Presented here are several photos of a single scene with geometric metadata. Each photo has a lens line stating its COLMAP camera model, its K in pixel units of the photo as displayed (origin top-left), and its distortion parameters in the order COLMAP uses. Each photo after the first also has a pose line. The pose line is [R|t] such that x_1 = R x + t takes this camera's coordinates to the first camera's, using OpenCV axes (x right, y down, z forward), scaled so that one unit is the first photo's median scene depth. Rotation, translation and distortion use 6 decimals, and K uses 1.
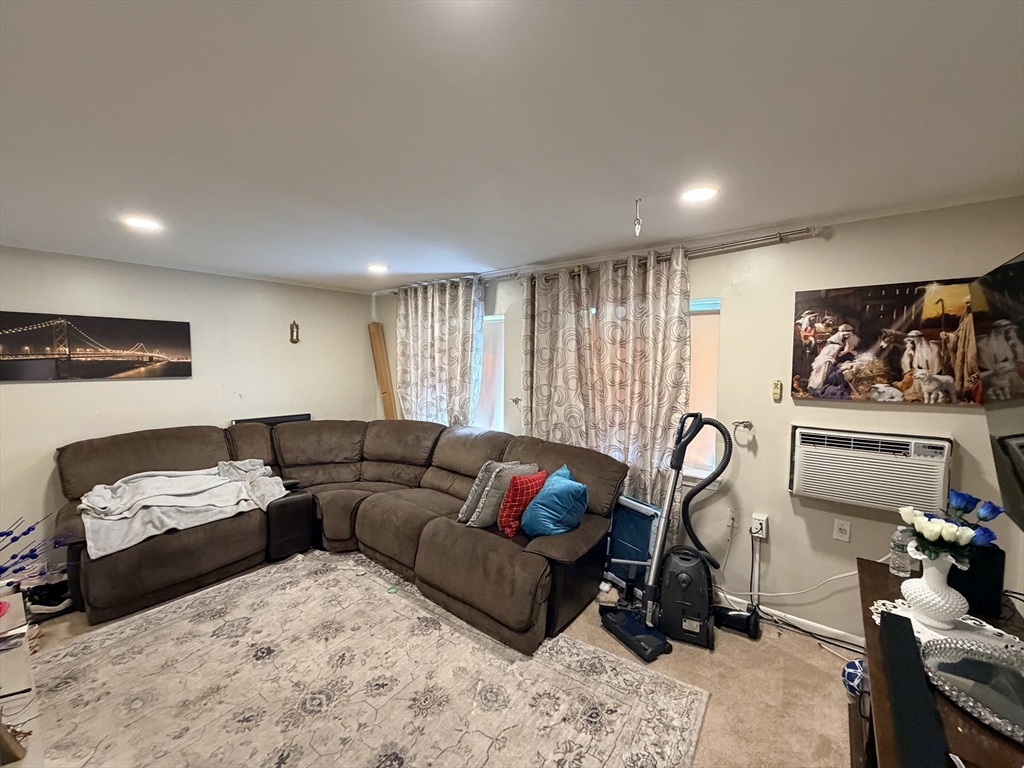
lens RADIAL K [[414.1, 0, 510.0], [0, 414.1, 386.4], [0, 0, 1]] dist [-0.002191, 0.000260]
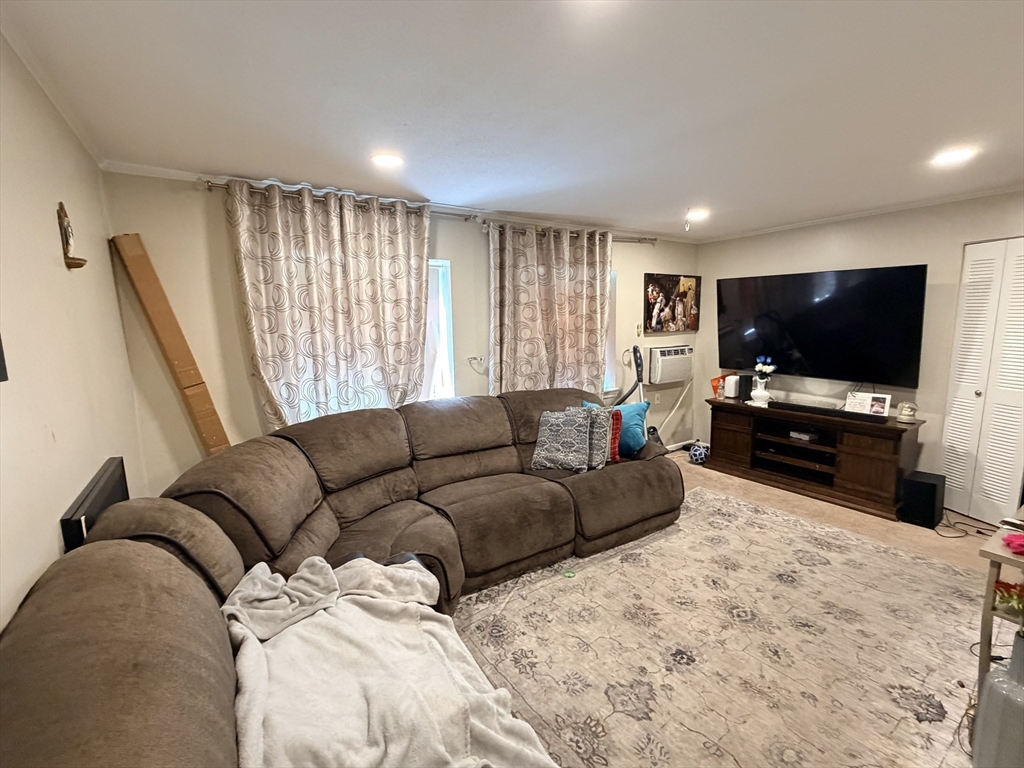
lens RADIAL K [[446.3, 0, 511.8], [0, 446.3, 381.3], [0, 0, 1]] dist [0.003950, -0.000137]
pose [[0.321286, -0.144894, 0.935832, -1.470644], [0.075474, 0.989000, 0.127214, -0.059994], [-0.943970, 0.029759, 0.328688, 1.000877]]
